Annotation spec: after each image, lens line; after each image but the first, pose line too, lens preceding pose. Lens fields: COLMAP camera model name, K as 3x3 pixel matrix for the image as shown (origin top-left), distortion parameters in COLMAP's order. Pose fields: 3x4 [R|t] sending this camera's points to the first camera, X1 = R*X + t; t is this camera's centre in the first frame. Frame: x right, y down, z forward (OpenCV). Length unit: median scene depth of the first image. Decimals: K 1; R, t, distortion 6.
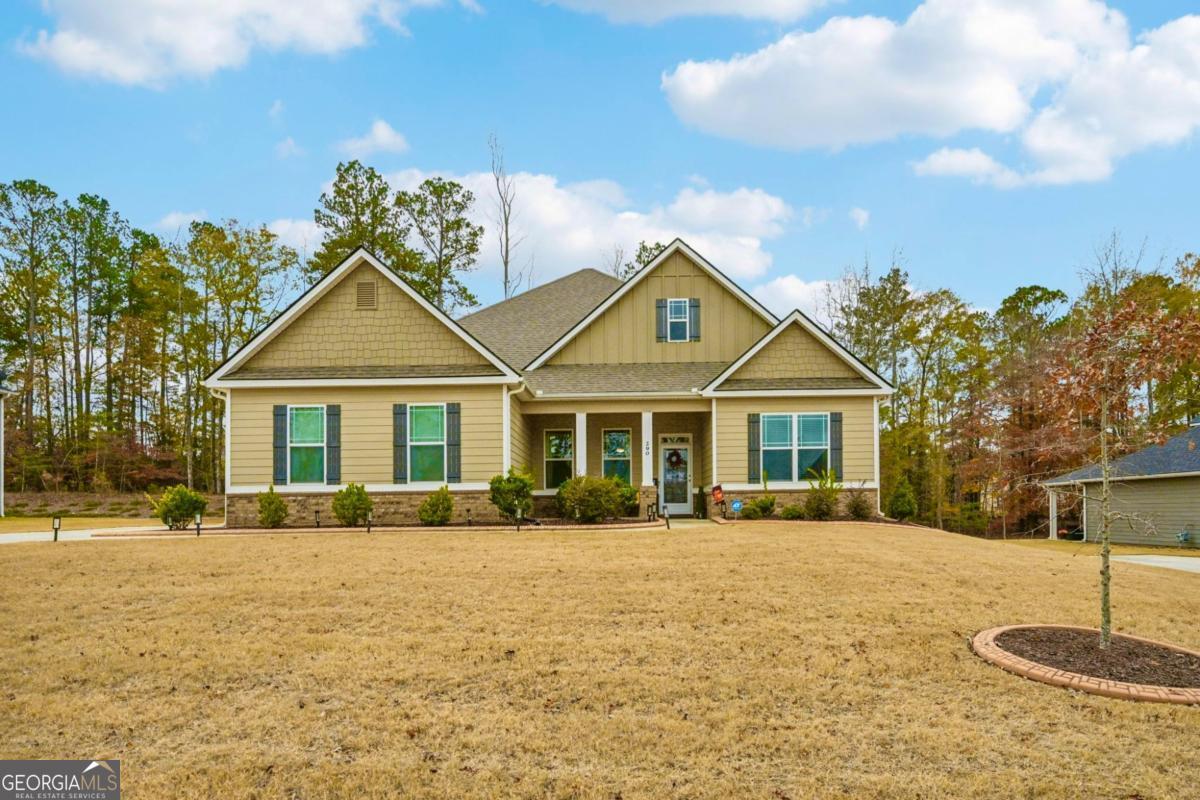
lens RADIAL K [[691.5, 0, 600.0], [0, 691.5, 400.0], [0, 0, 1]] dist [-0.001122, -0.000926]
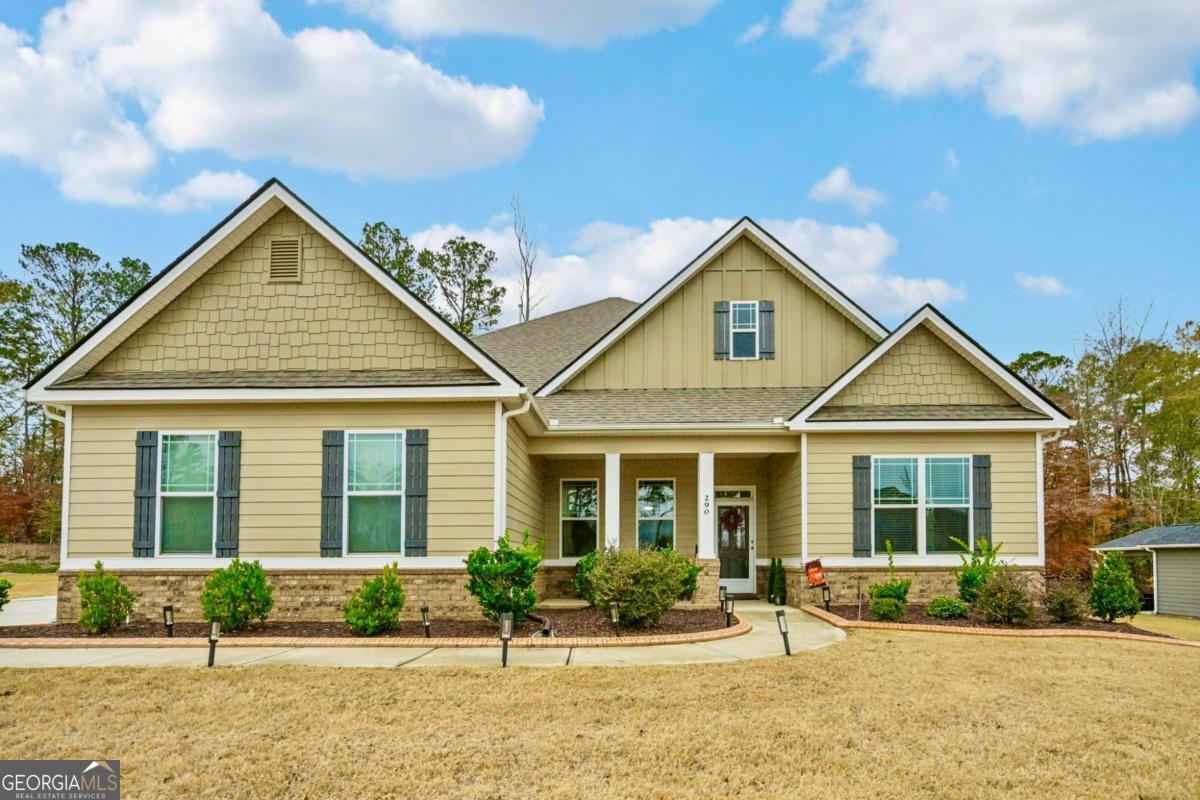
lens RADIAL K [[551.0, 0, 602.3], [0, 551.0, 437.3], [0, 0, 1]] dist [0.000680, 0.000143]
pose [[0.999917, 0.007421, -0.010550, -0.032699], [-0.007995, 0.998429, -0.055465, 0.033920], [0.010122, 0.055545, 0.998405, 0.442161]]
